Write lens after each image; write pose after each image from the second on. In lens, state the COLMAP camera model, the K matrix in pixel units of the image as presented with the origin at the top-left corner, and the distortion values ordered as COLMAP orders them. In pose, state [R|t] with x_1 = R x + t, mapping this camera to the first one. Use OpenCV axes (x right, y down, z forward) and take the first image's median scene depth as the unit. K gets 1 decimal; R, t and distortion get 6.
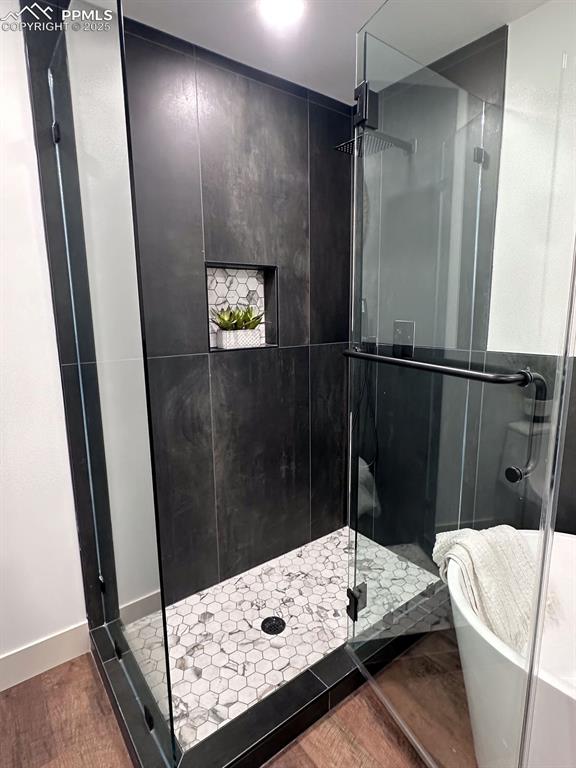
lens RADIAL K [[411.7, 0, 288.0], [0, 411.7, 384.0], [0, 0, 1]] dist [-0.007764, -0.002347]
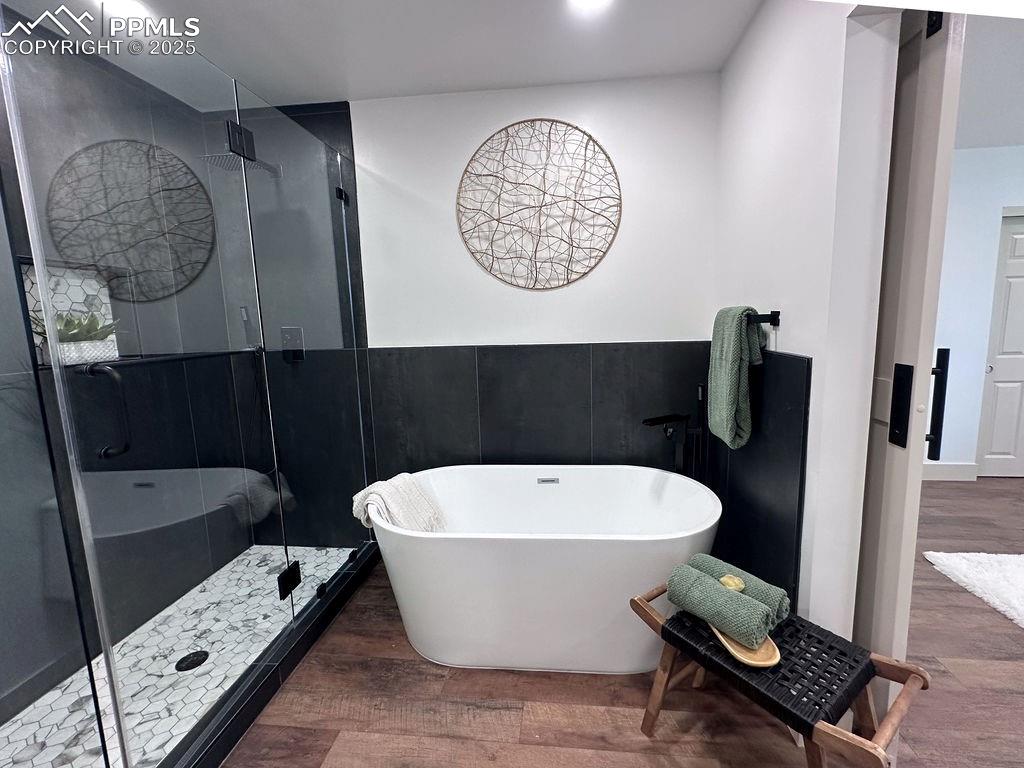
lens RADIAL K [[442.7, 0, 523.9], [0, 442.7, 381.2], [0, 0, 1]] dist [-0.001480, 0.000629]
pose [[0.686351, -0.107505, 0.719281, -0.156601], [0.146535, 0.989173, 0.008017, 0.070886], [-0.712355, 0.099897, 0.694673, -0.242498]]
